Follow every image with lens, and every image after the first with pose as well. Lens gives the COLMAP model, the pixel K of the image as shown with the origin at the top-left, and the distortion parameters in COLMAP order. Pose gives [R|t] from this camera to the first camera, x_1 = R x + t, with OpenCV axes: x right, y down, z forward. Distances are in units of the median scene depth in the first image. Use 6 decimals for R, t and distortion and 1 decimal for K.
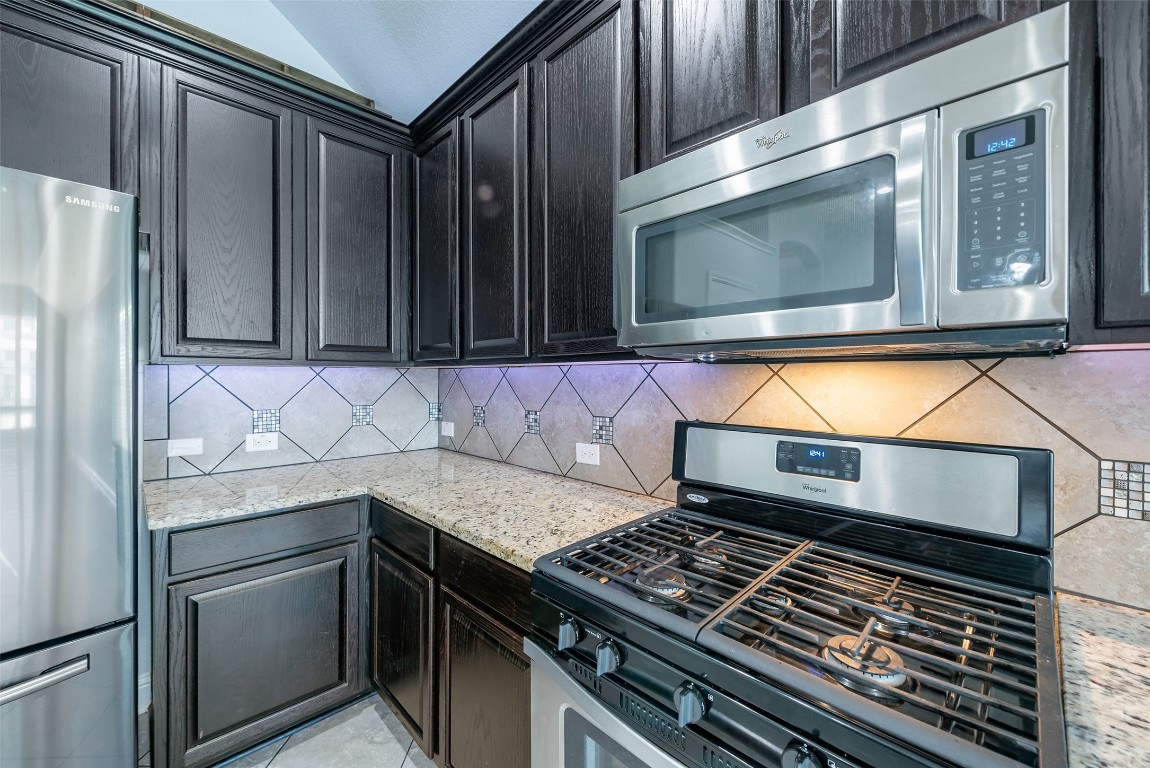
lens RADIAL K [[455.5, 0, 568.0], [0, 455.5, 386.6], [0, 0, 1]] dist [-0.003934, -0.000861]
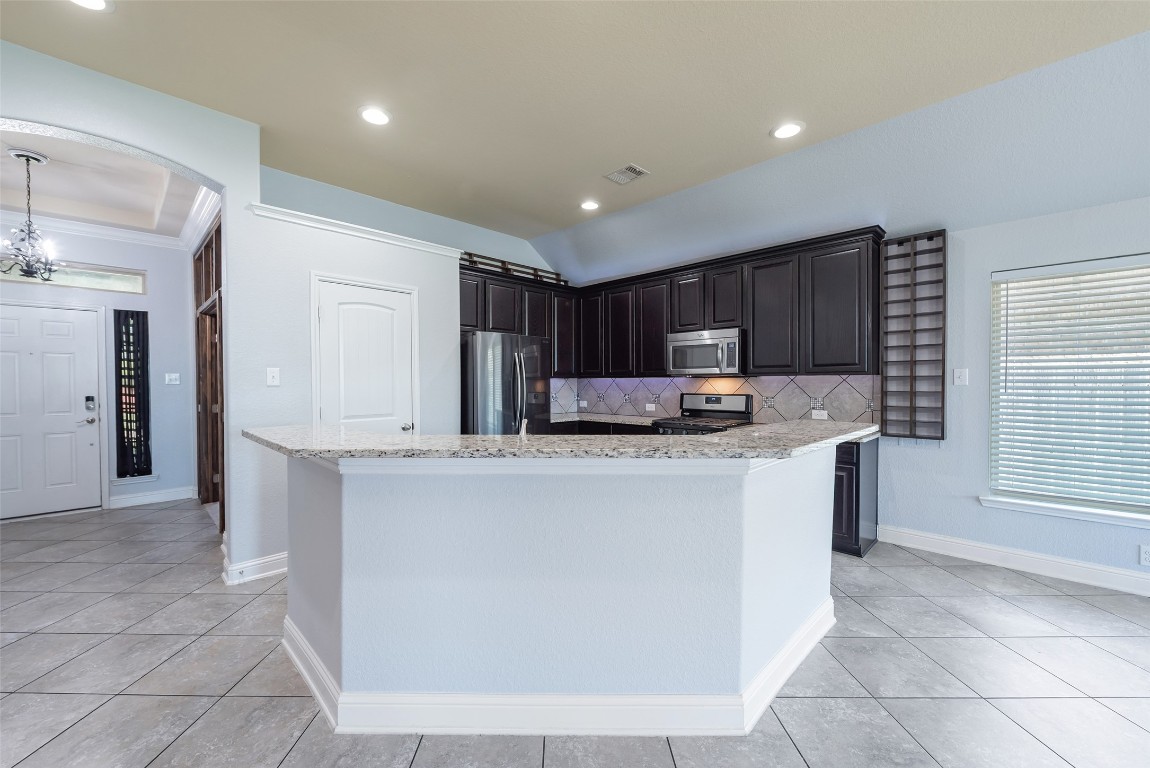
lens RADIAL K [[455.5, 0, 568.0], [0, 455.5, 386.6], [0, 0, 1]] dist [-0.003934, -0.000861]
pose [[0.999953, -0.004035, 0.008840, -0.722032], [0.004135, 0.999927, -0.011382, 0.060543], [-0.008794, 0.011418, 0.999896, -2.735750]]
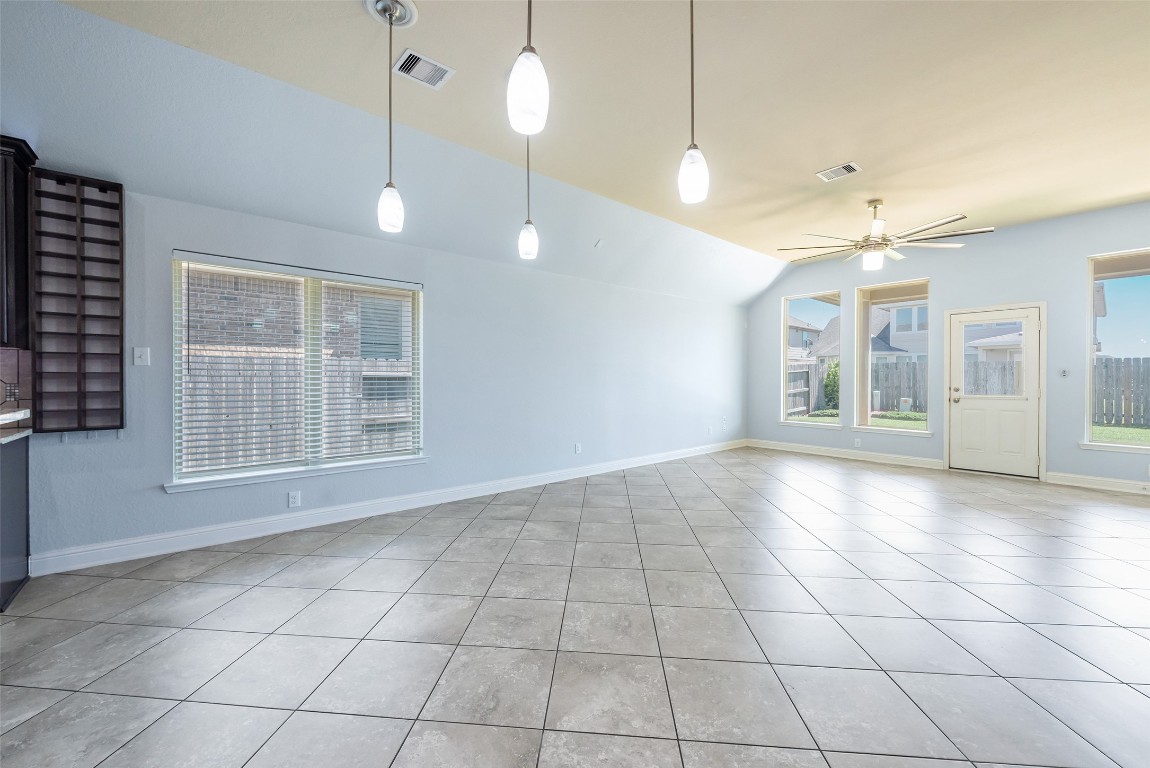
lens RADIAL K [[451.5, 0, 551.2], [0, 451.5, 383.6], [0, 0, 1]] dist [-0.007751, -0.000310]
pose [[0.096685, -0.011449, 0.995249, -0.555411], [0.021092, 0.999733, 0.009452, 0.141651], [-0.995092, 0.020078, 0.096901, -2.489924]]
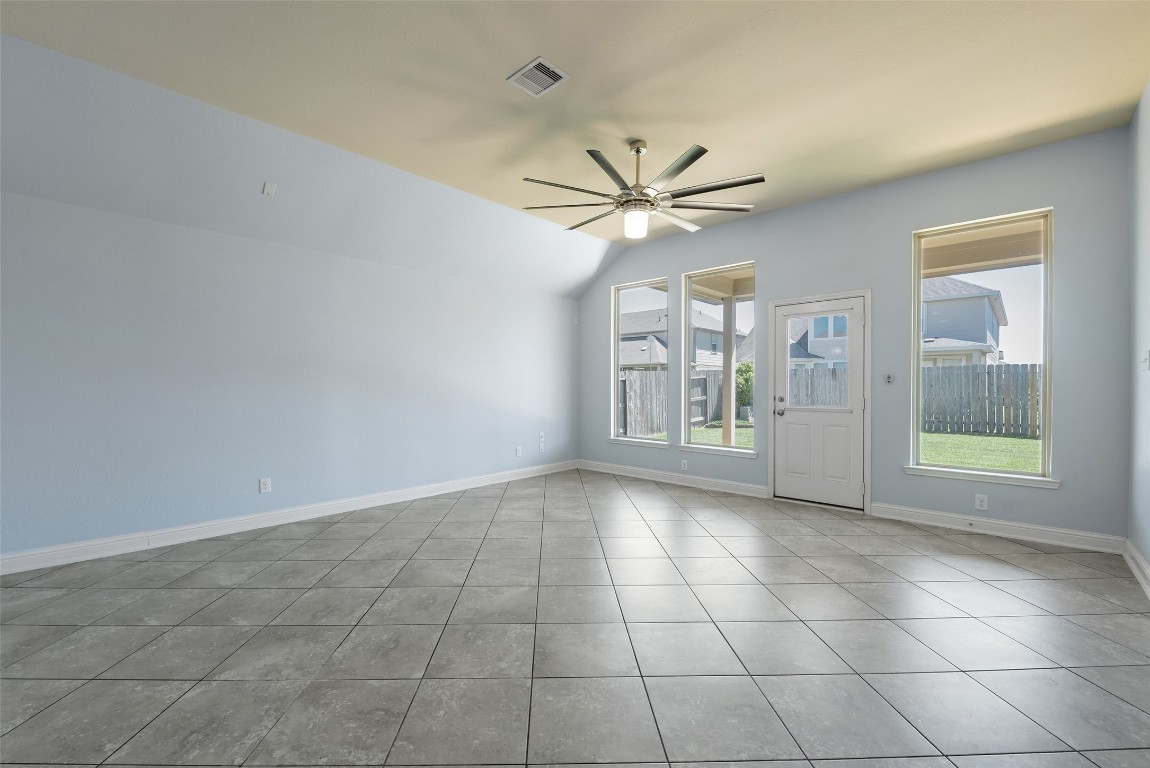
lens RADIAL K [[478.5, 0, 552.0], [0, 478.5, 392.8], [0, 0, 1]] dist [-0.002336, -0.000353]
pose [[-0.023183, -0.014491, 0.999626, 0.484336], [0.020956, 0.999668, 0.014977, 0.178913], [-0.999512, 0.021295, -0.022872, -4.150756]]
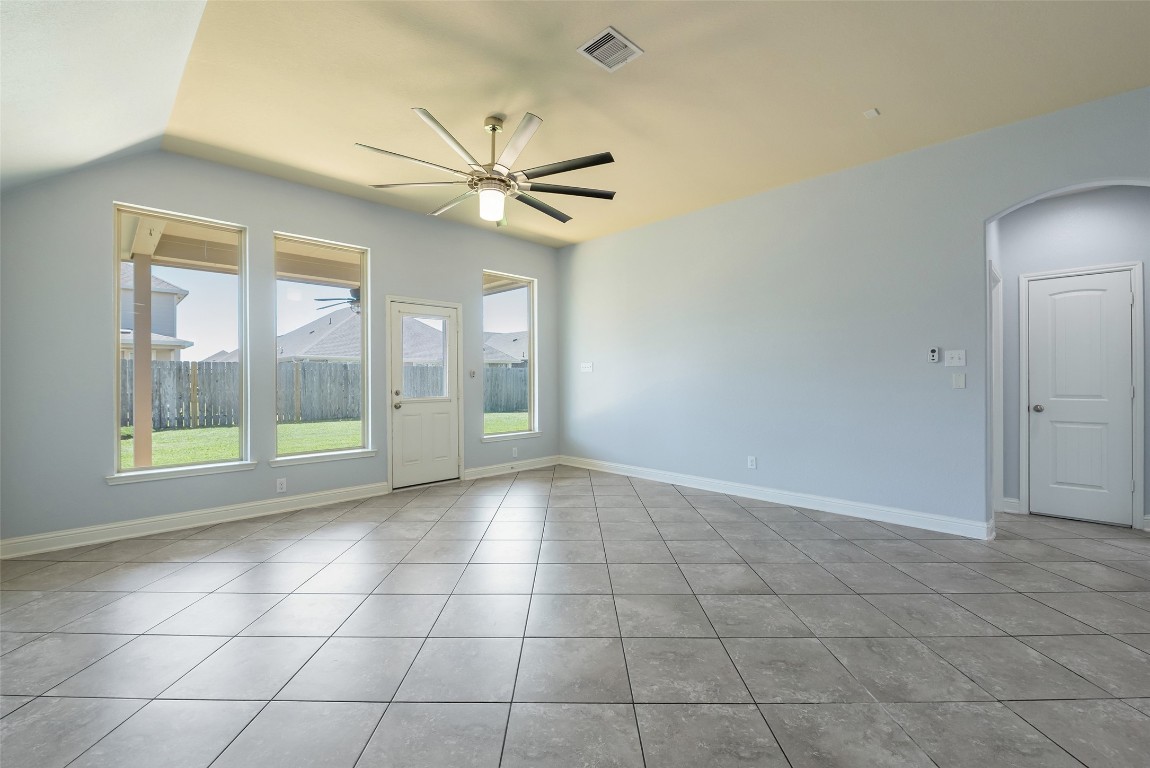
lens RADIAL K [[486.9, 0, 574.0], [0, 486.9, 379.7], [0, 0, 1]] dist [-0.005525, -0.000863]
pose [[-0.999931, 0.005239, -0.010537, 2.881564], [0.005006, 0.999745, 0.022006, 0.138723], [0.010649, 0.021952, -0.999702, -2.048298]]
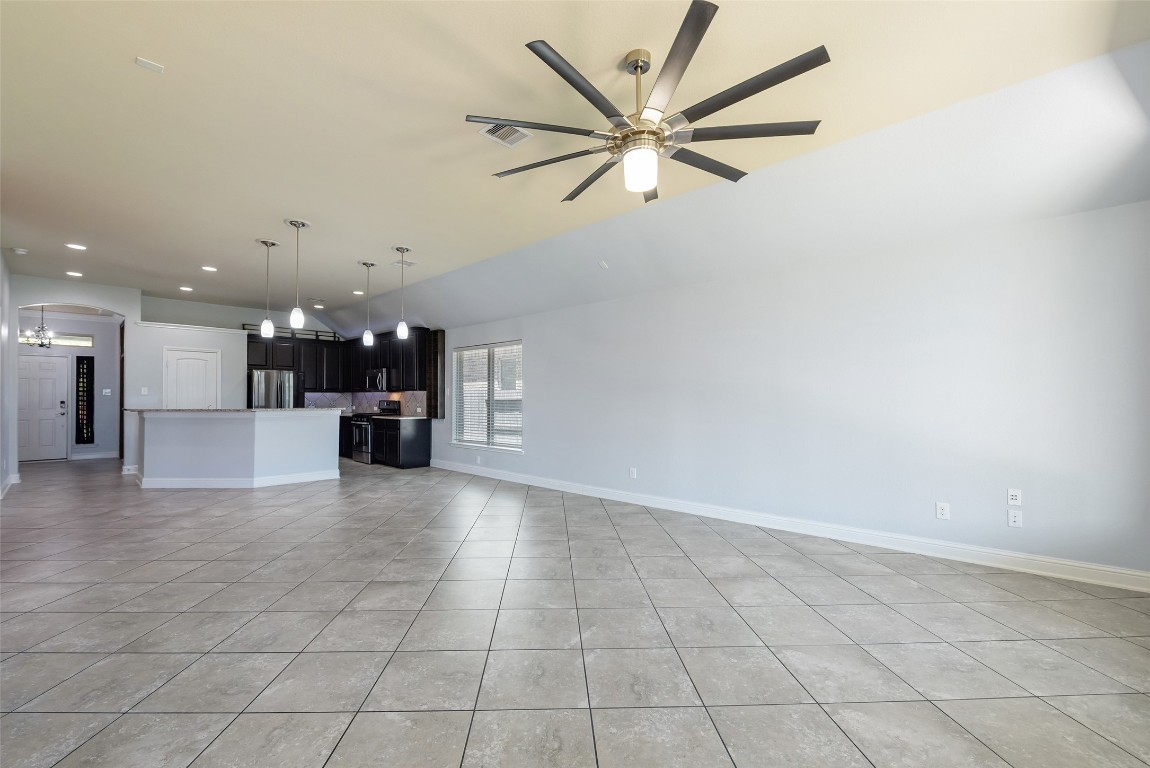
lens RADIAL K [[481.4, 0, 576.0], [0, 481.4, 390.1], [0, 0, 1]] dist [-0.019468, -0.000166]
pose [[0.998466, -0.001480, 0.055356, 2.922548], [0.003645, 0.999232, -0.039016, 0.219089], [-0.055256, 0.039158, 0.997704, -6.682427]]
